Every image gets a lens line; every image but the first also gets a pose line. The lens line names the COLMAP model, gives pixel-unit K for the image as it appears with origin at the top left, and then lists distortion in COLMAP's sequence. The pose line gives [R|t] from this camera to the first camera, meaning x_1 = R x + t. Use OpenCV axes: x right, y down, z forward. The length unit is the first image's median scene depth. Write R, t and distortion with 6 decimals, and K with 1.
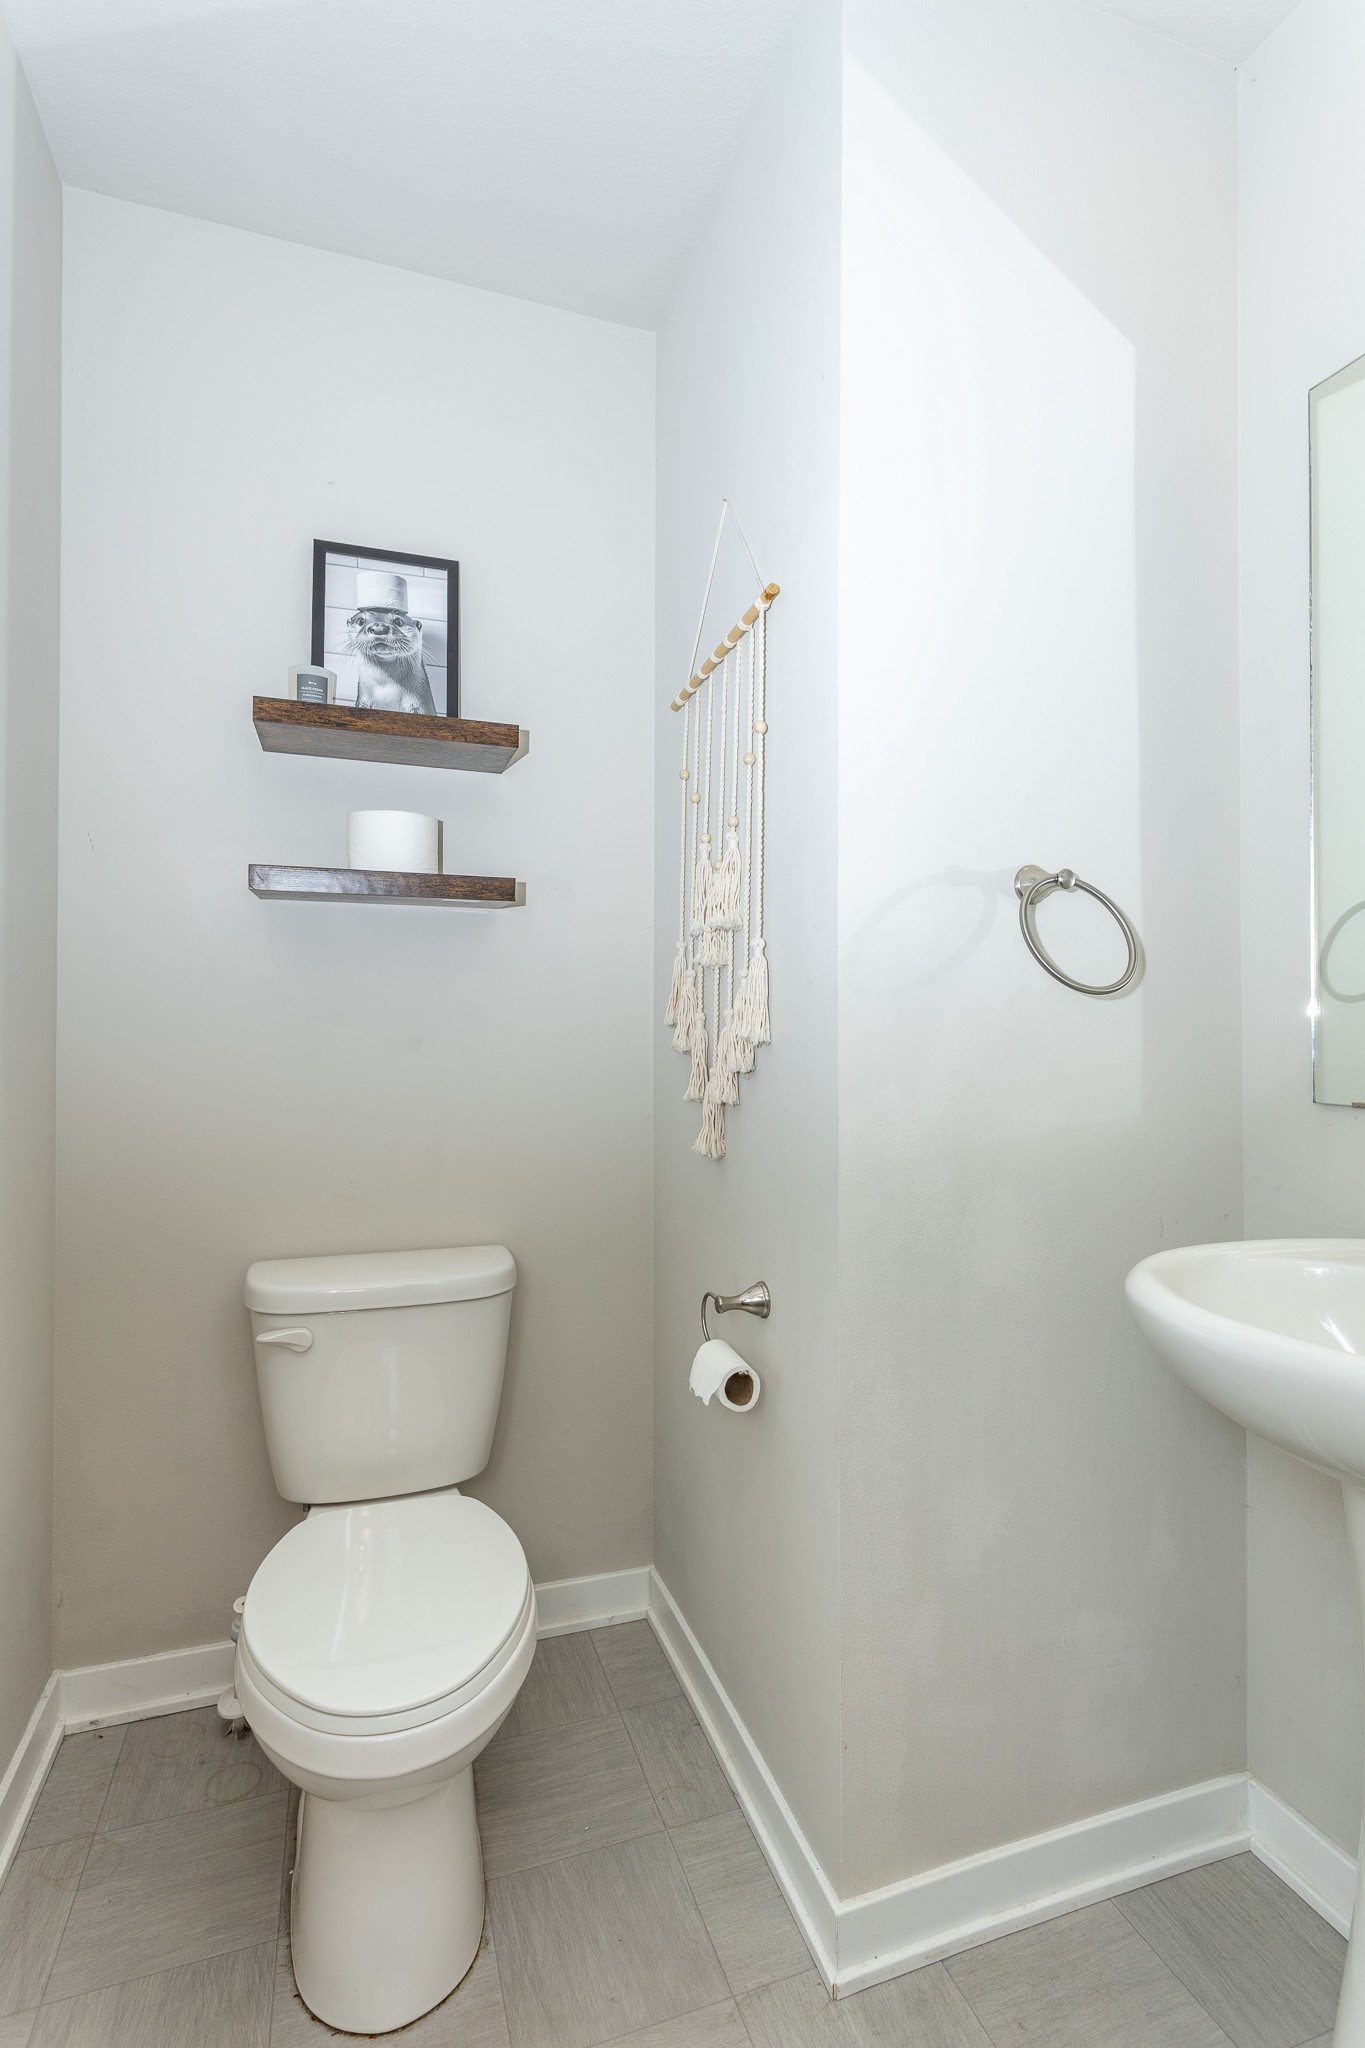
lens RADIAL K [[1014.0, 0, 748.3], [0, 1014.0, 1025.0], [0, 0, 1]] dist [0.014578, 0.000172]
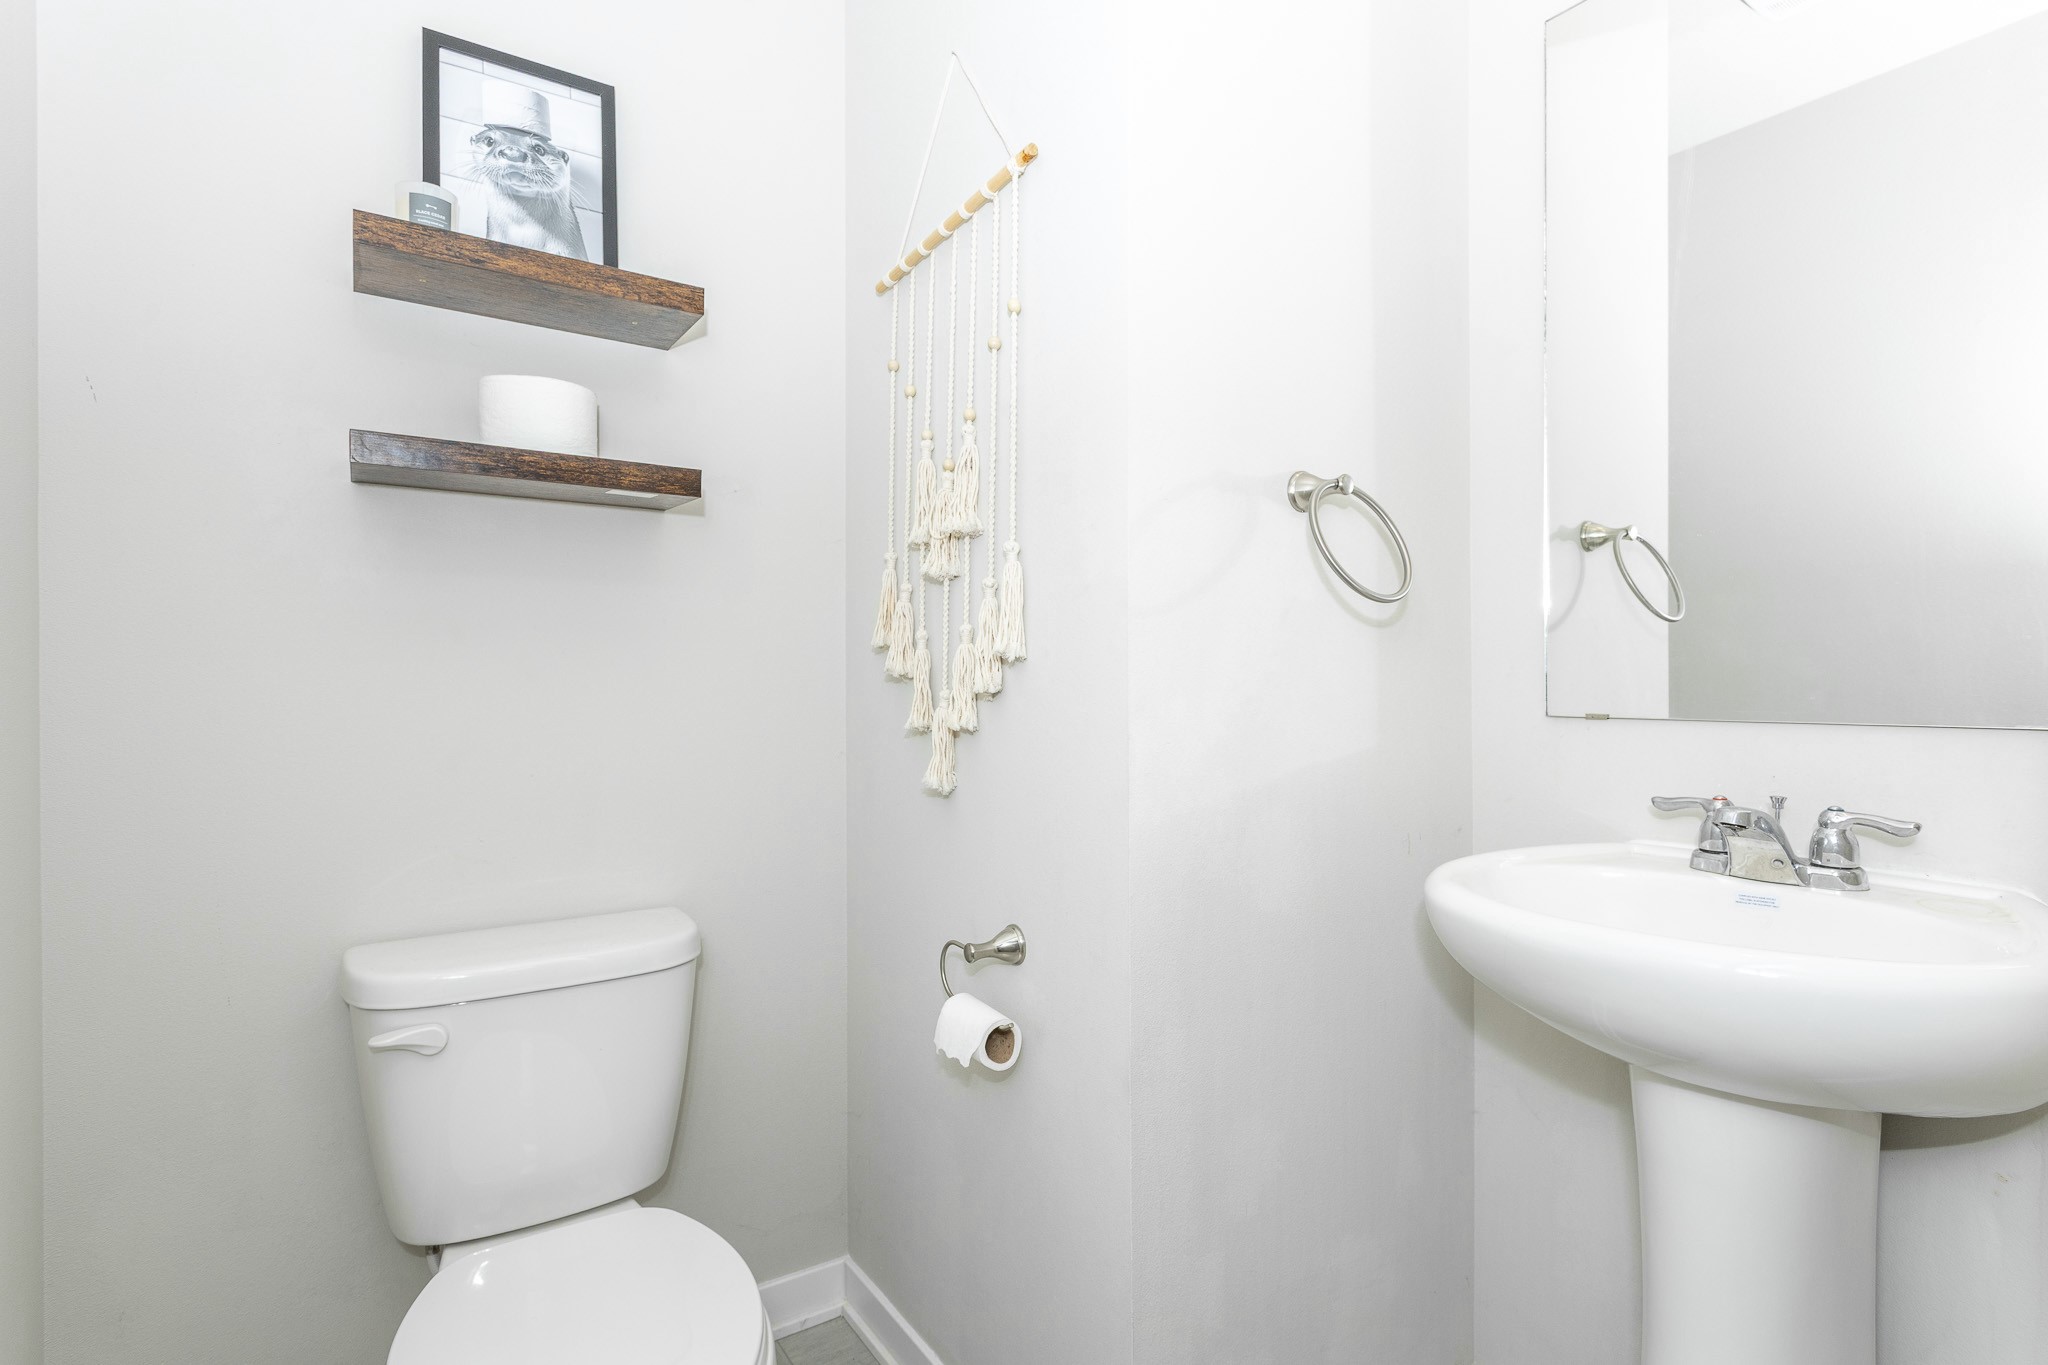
lens RADIAL K [[1014.0, 0, 1094.2], [0, 1014.0, 683.7], [0, 0, 1]] dist [0.014578, 0.000172]
pose [[0.967368, -0.007774, 0.253257, -0.129784], [0.006317, 0.999959, 0.006564, 0.030008], [-0.253298, -0.004750, 0.967377, 0.098603]]
